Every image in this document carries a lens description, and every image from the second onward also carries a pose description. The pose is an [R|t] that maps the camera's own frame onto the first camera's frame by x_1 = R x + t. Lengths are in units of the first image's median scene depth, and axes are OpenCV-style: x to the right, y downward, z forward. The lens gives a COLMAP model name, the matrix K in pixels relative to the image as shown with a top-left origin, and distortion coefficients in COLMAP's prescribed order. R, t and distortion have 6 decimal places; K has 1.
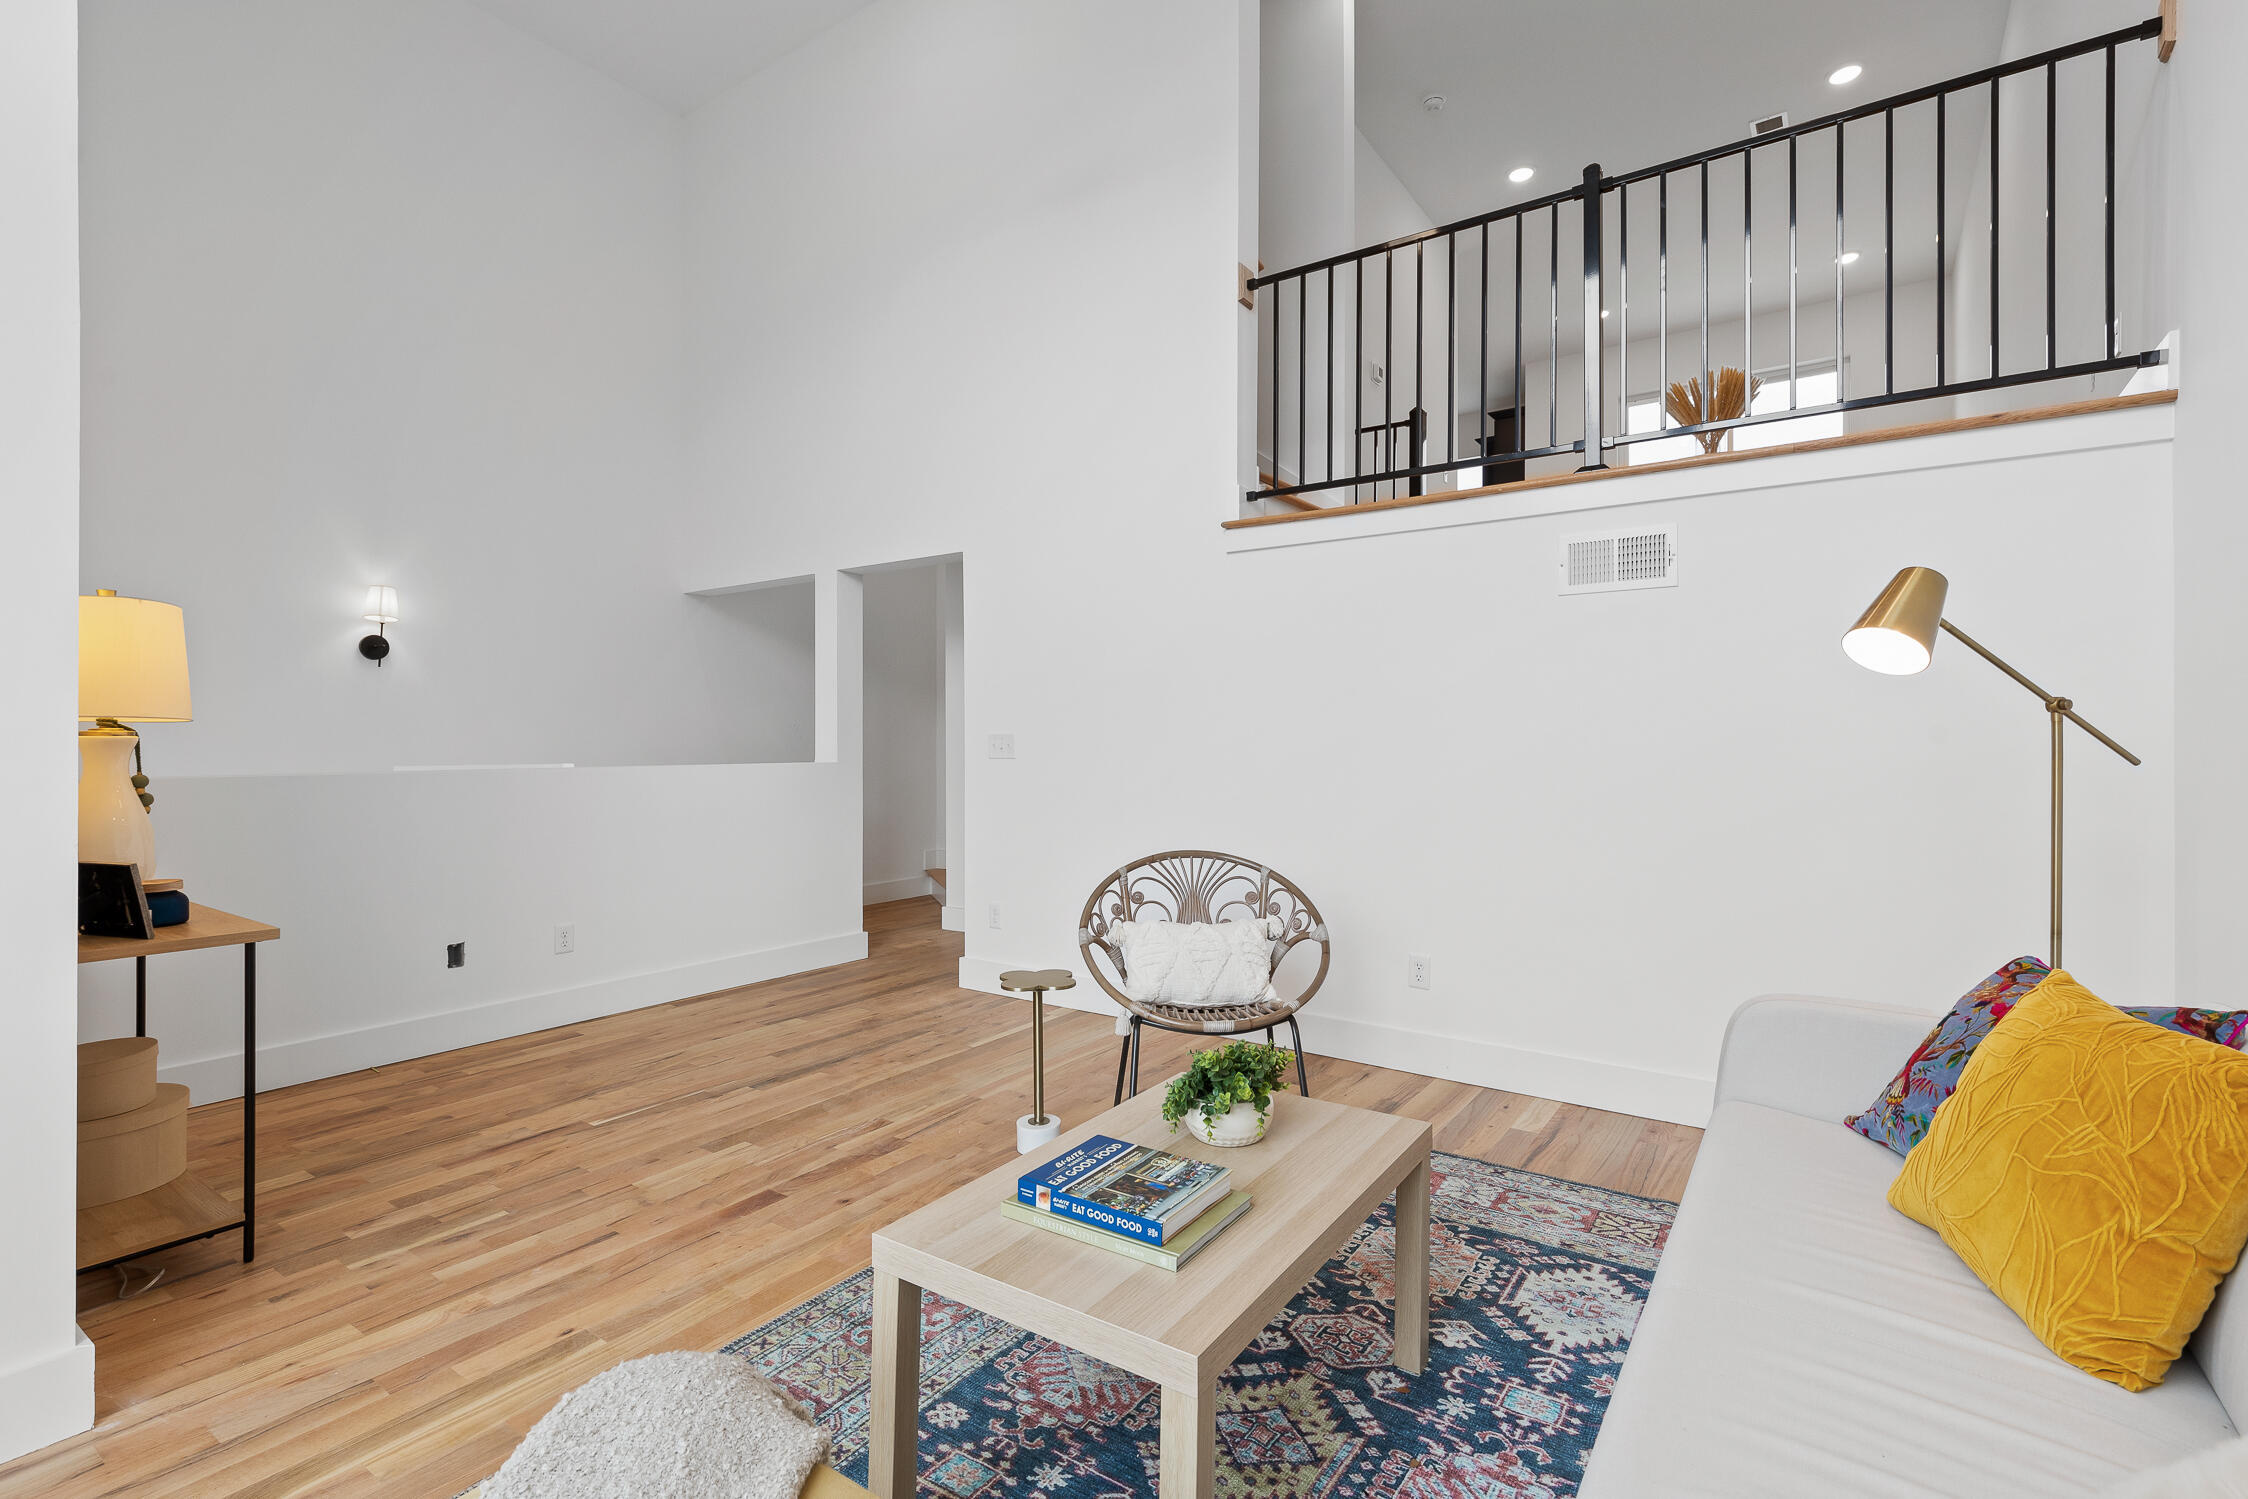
lens RADIAL K [[1018.4, 0, 1112.2], [0, 1018.4, 740.7], [0, 0, 1]] dist [0.003001, 0.000139]
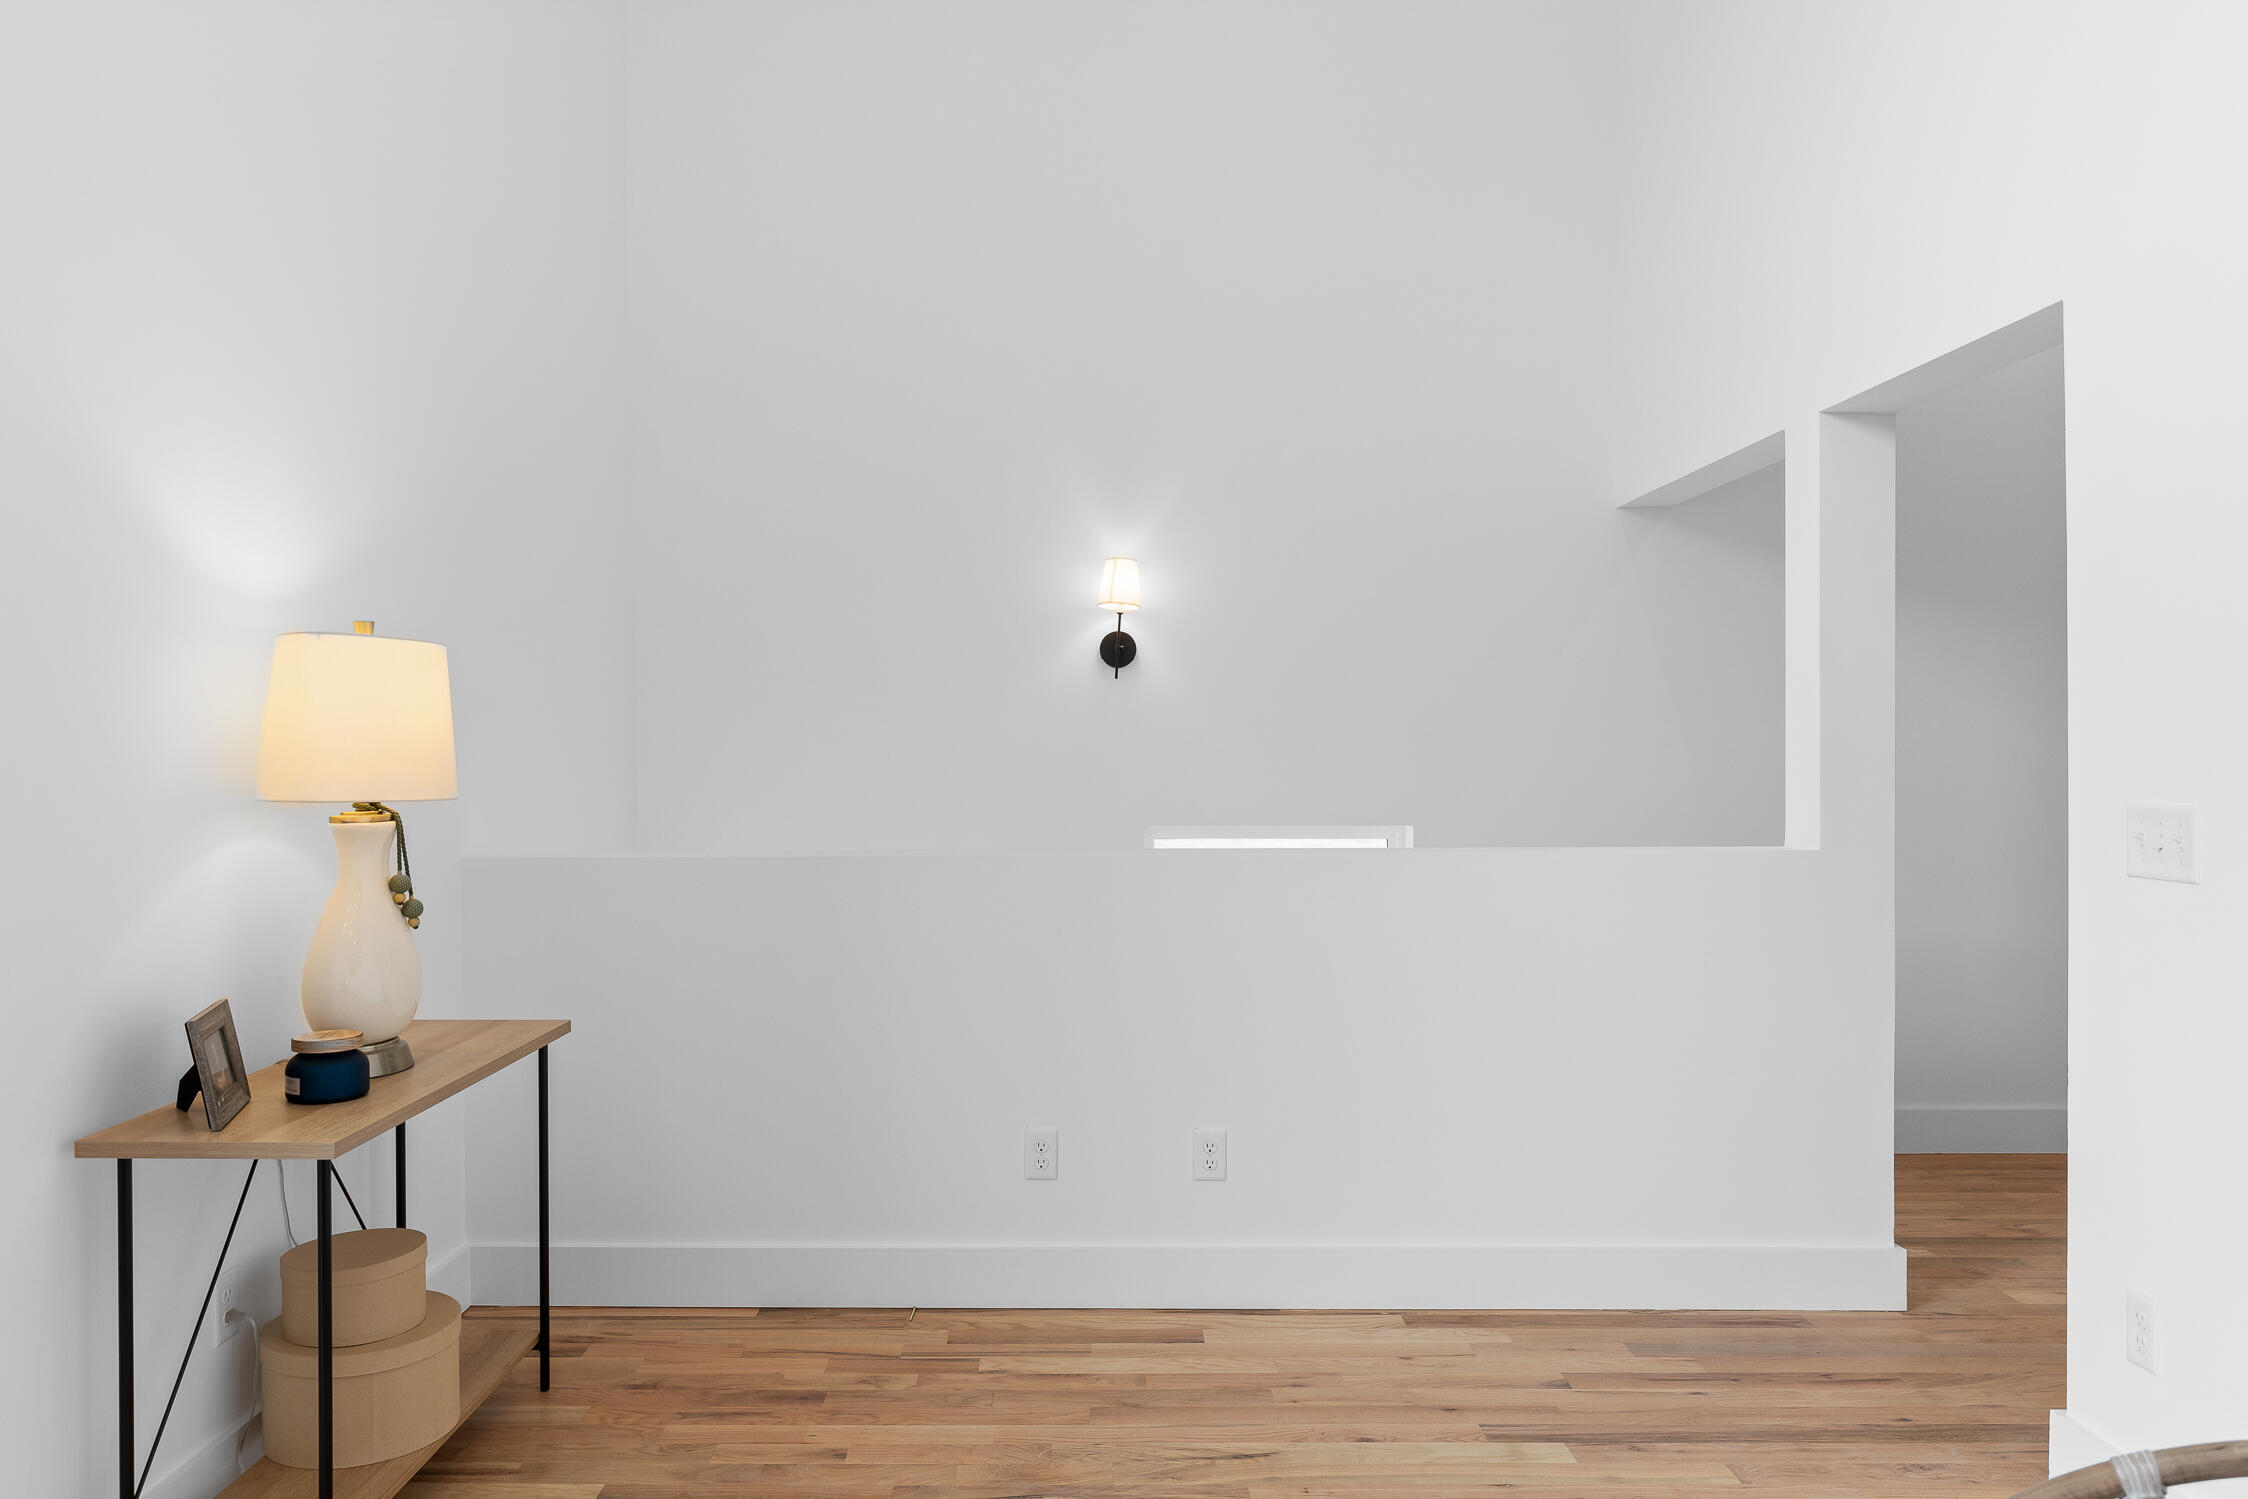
lens RADIAL K [[1532.7, 0, 1124.0], [0, 1532.7, 749.5], [0, 0, 1]] dist [-0.005754, -0.001307]
pose [[0.565757, 0.000880, -0.824572, 0.226372], [0.005887, 0.999970, 0.005106, -0.058373], [0.824551, -0.007743, 0.565734, 0.814869]]
